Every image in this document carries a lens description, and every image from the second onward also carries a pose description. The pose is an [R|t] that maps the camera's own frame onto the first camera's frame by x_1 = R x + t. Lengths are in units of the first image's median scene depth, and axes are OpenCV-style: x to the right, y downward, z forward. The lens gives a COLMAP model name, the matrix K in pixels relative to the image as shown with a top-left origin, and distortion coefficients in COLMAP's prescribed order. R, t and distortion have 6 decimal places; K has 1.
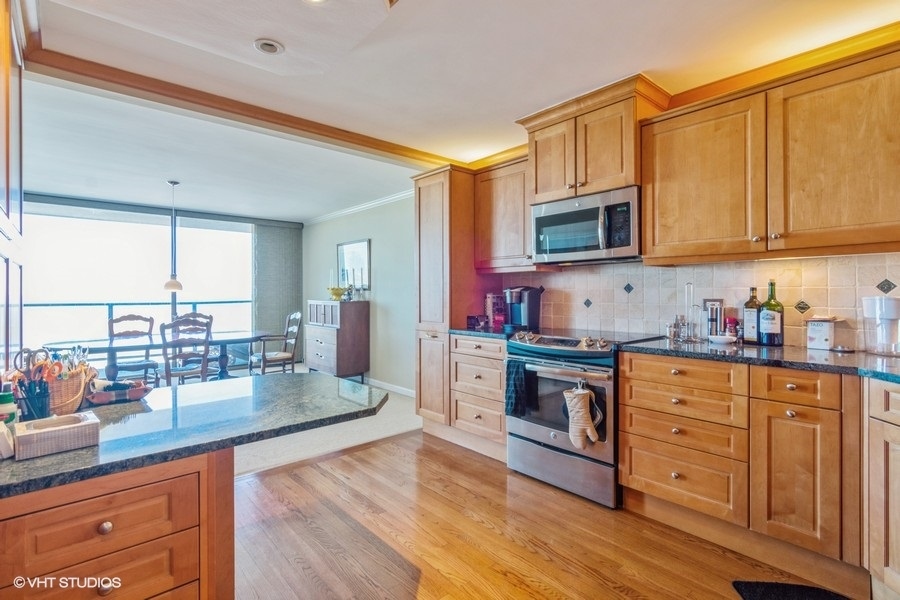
lens RADIAL K [[435.3, 0, 449.8], [0, 435.3, 293.2], [0, 0, 1]] dist [0.000638, 0.000064]
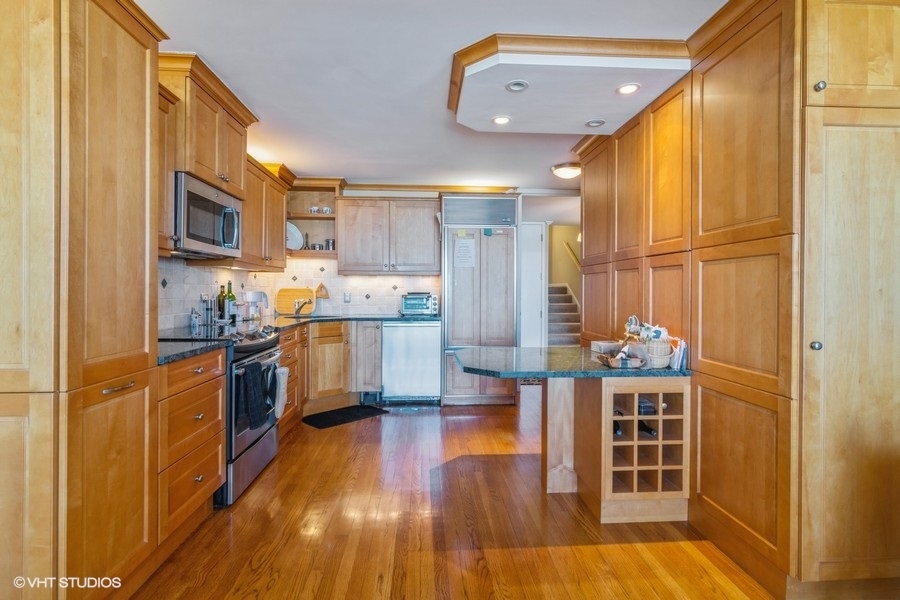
lens RADIAL K [[435.3, 0, 449.8], [0, 435.3, 293.2], [0, 0, 1]] dist [0.000638, 0.000064]
pose [[-0.789755, -0.001400, 0.613421, -0.733500], [-0.001270, 0.999999, 0.000647, 0.009926], [-0.613421, -0.000268, -0.789756, 1.501605]]
